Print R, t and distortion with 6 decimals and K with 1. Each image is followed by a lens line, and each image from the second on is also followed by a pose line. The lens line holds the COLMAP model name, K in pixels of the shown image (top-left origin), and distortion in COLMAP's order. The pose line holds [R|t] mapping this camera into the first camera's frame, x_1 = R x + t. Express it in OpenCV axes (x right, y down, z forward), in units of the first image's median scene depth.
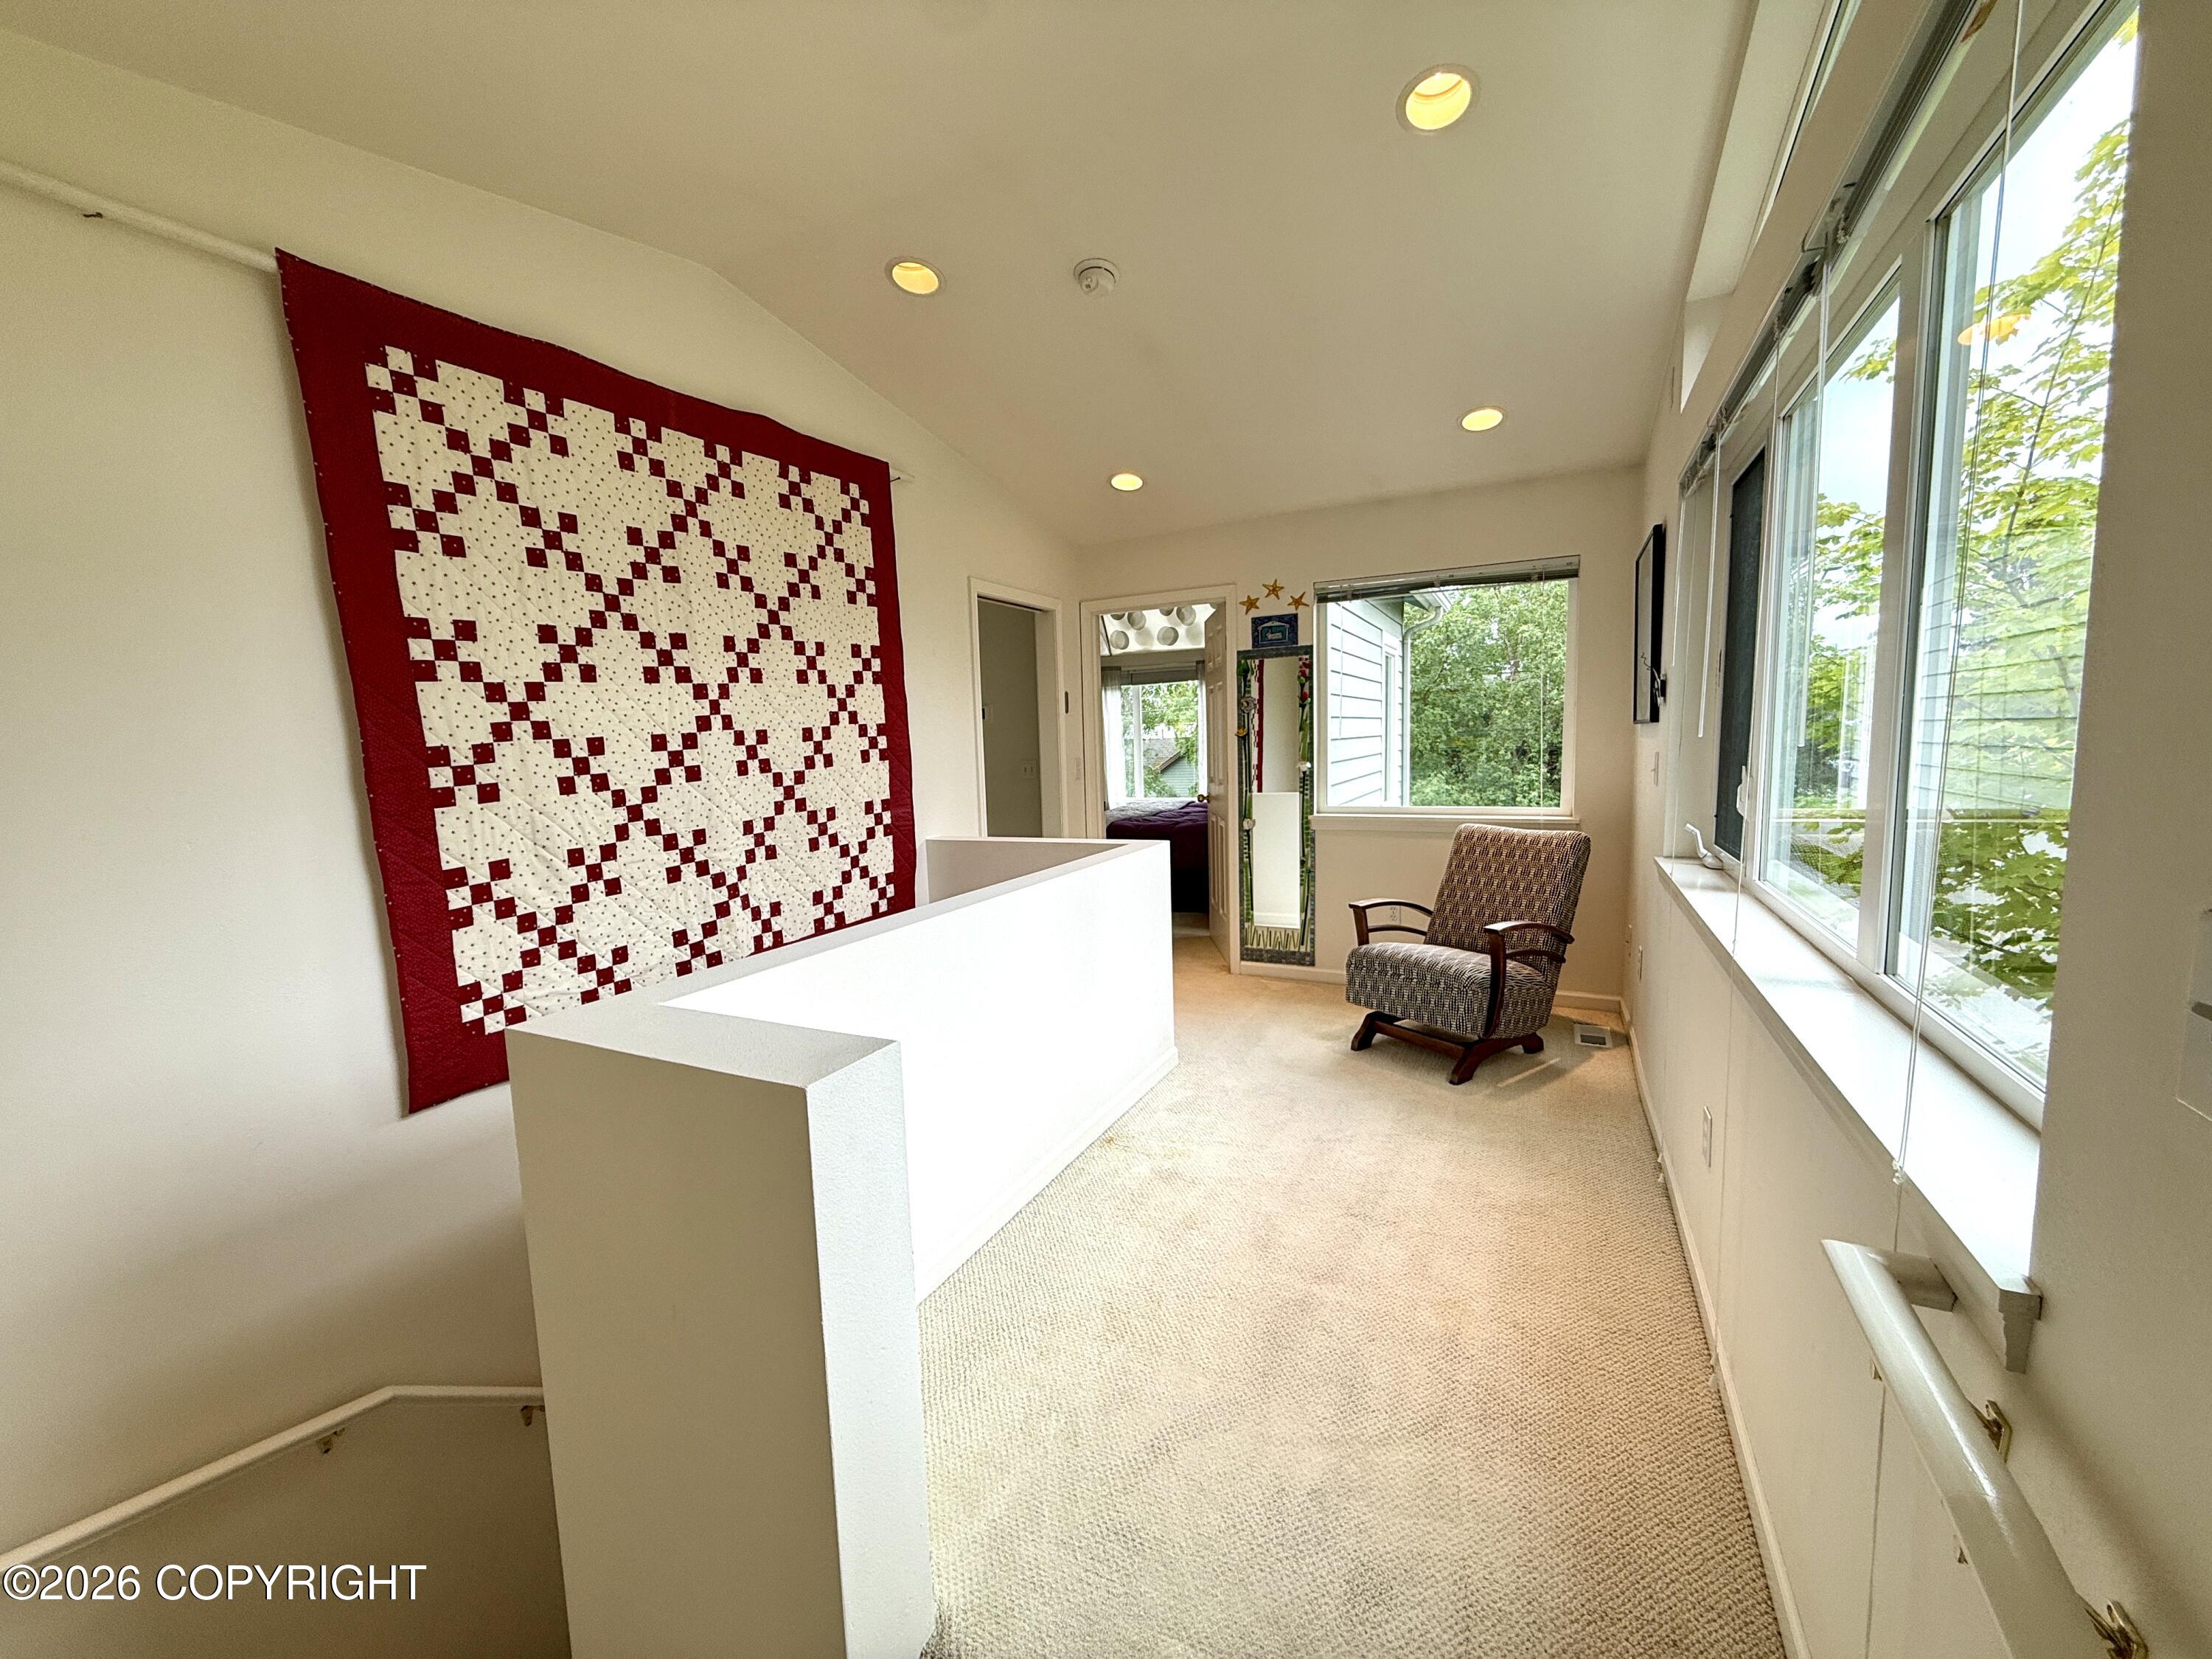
lens RADIAL K [[877.3, 0, 1096.9], [0, 877.3, 834.1], [0, 0, 1]] dist [-0.000393, -0.000150]
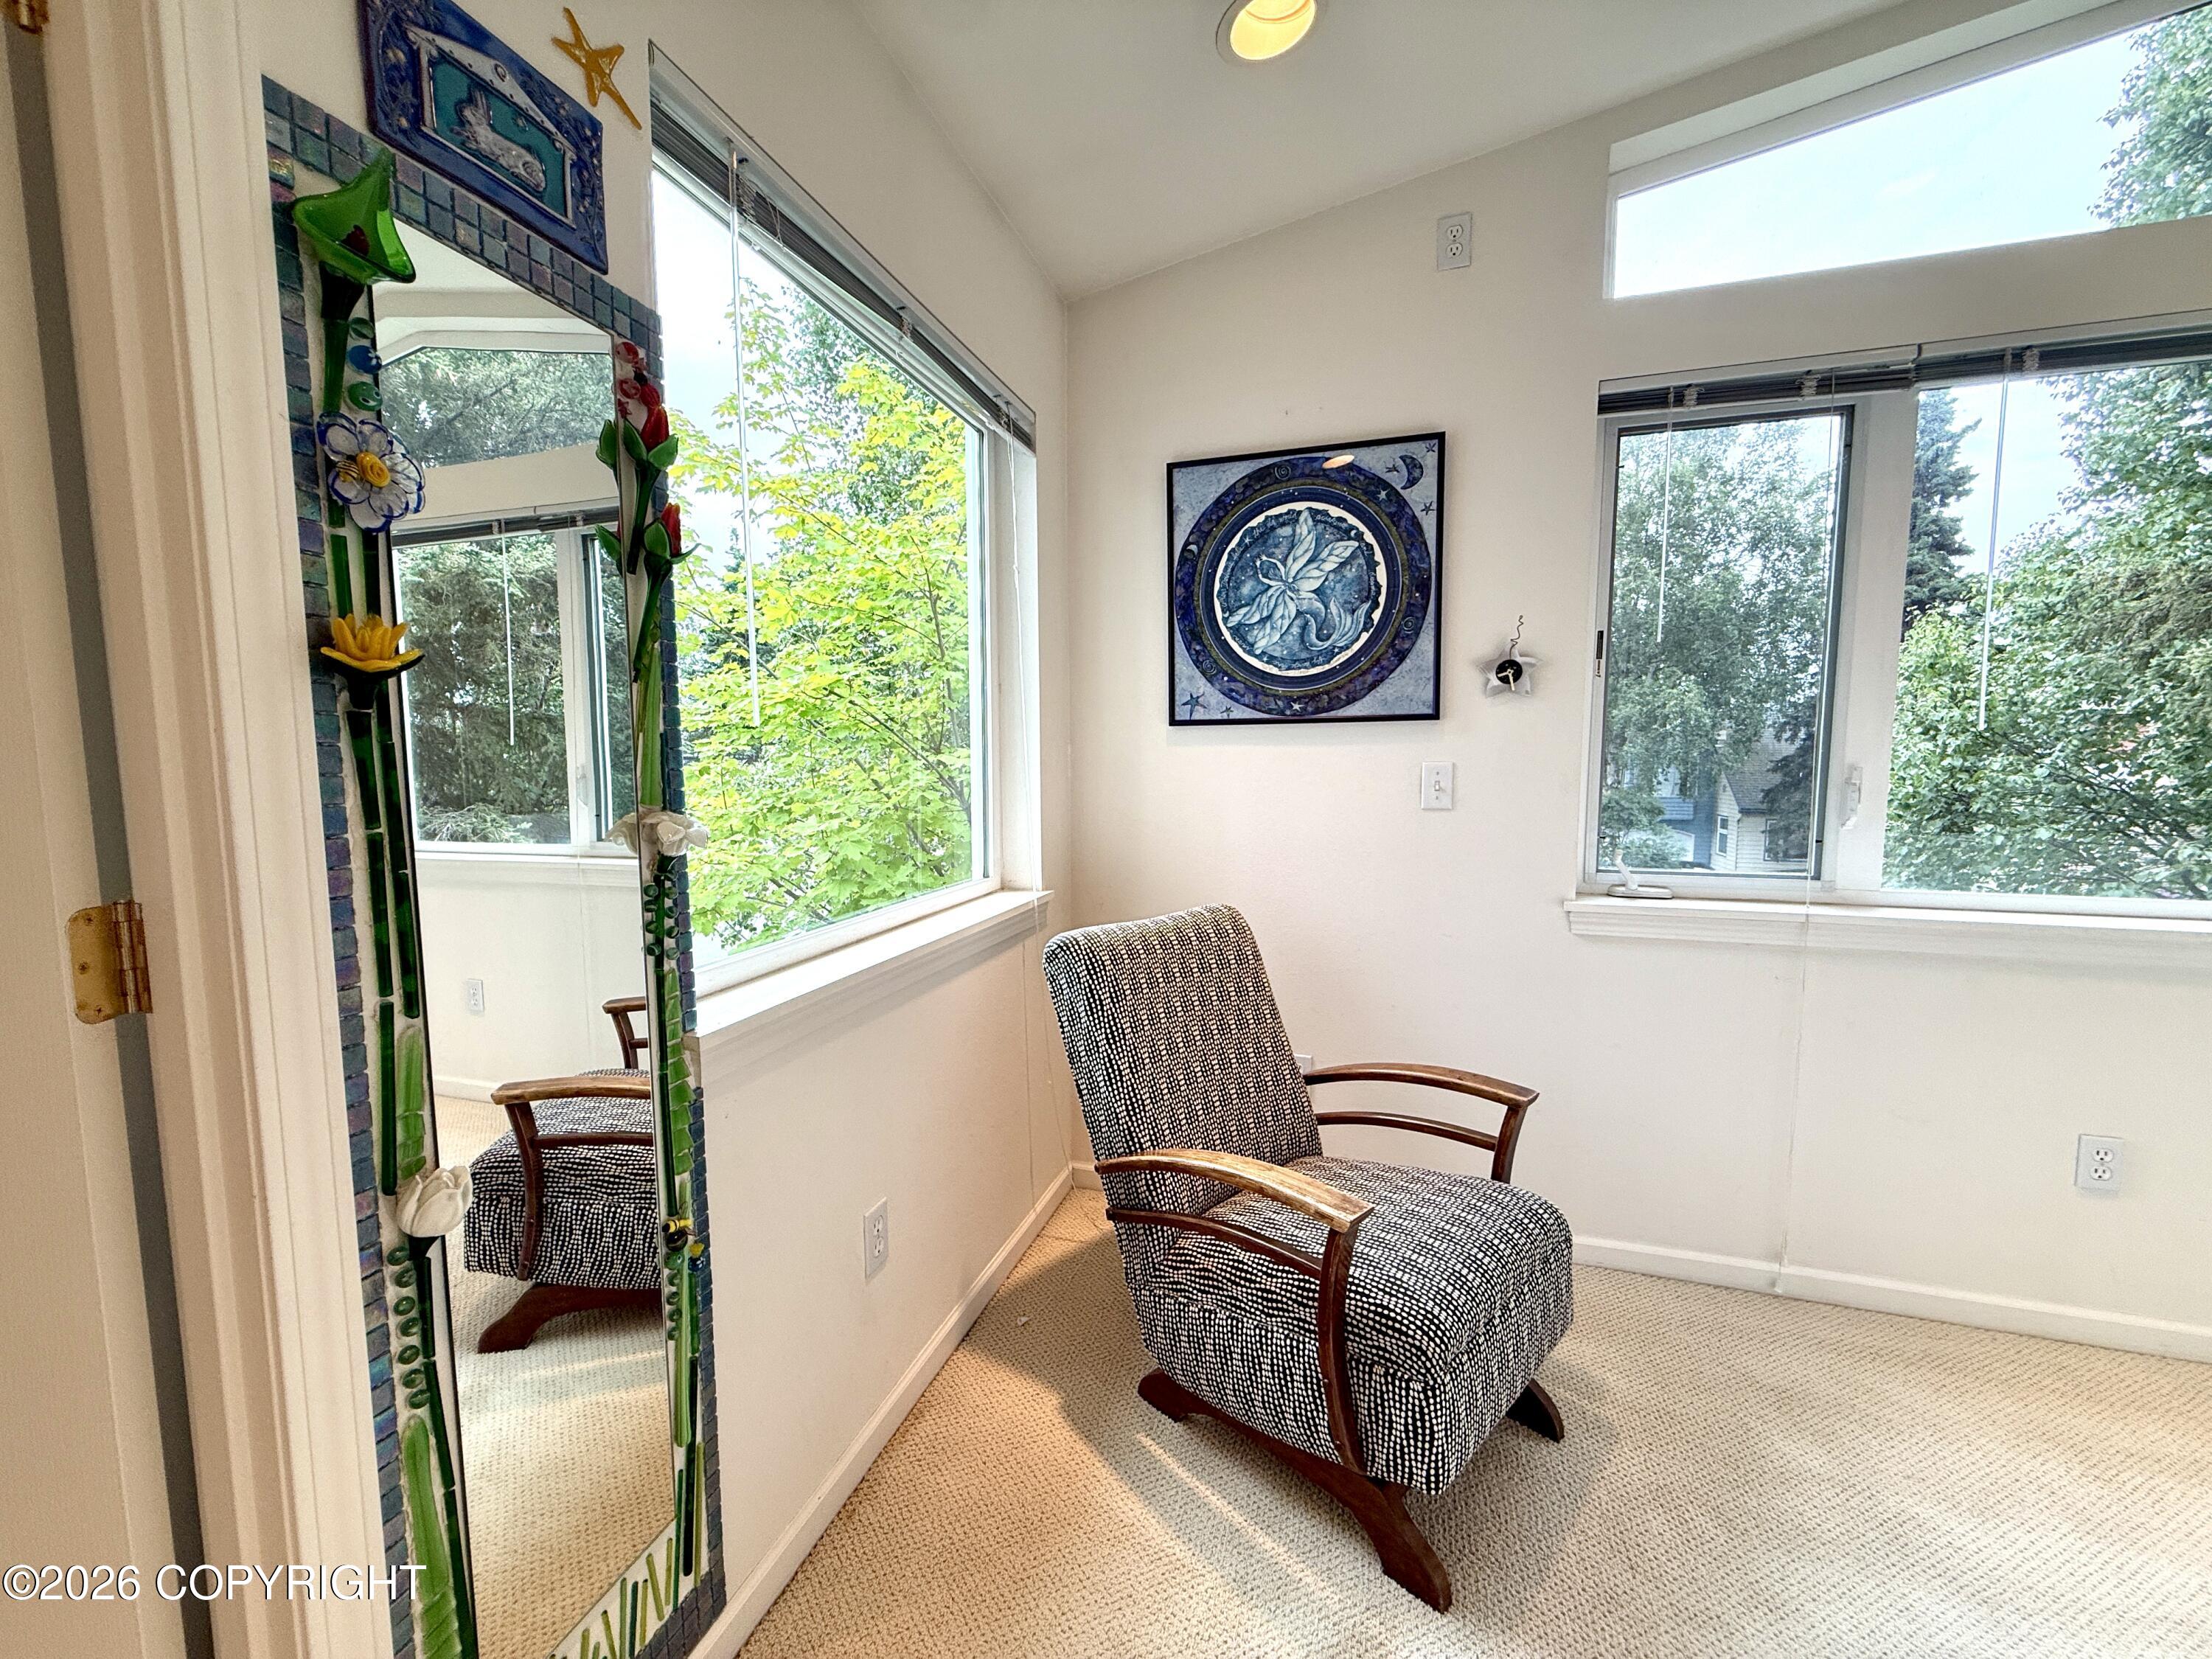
lens RADIAL K [[877.3, 0, 1096.9], [0, 877.3, 834.1], [0, 0, 1]] dist [-0.000393, -0.000150]
pose [[-0.162973, -0.061575, 0.984707, -0.008597], [0.112075, 0.990435, 0.080482, -0.085055], [-0.980244, 0.123478, -0.154513, 0.933747]]
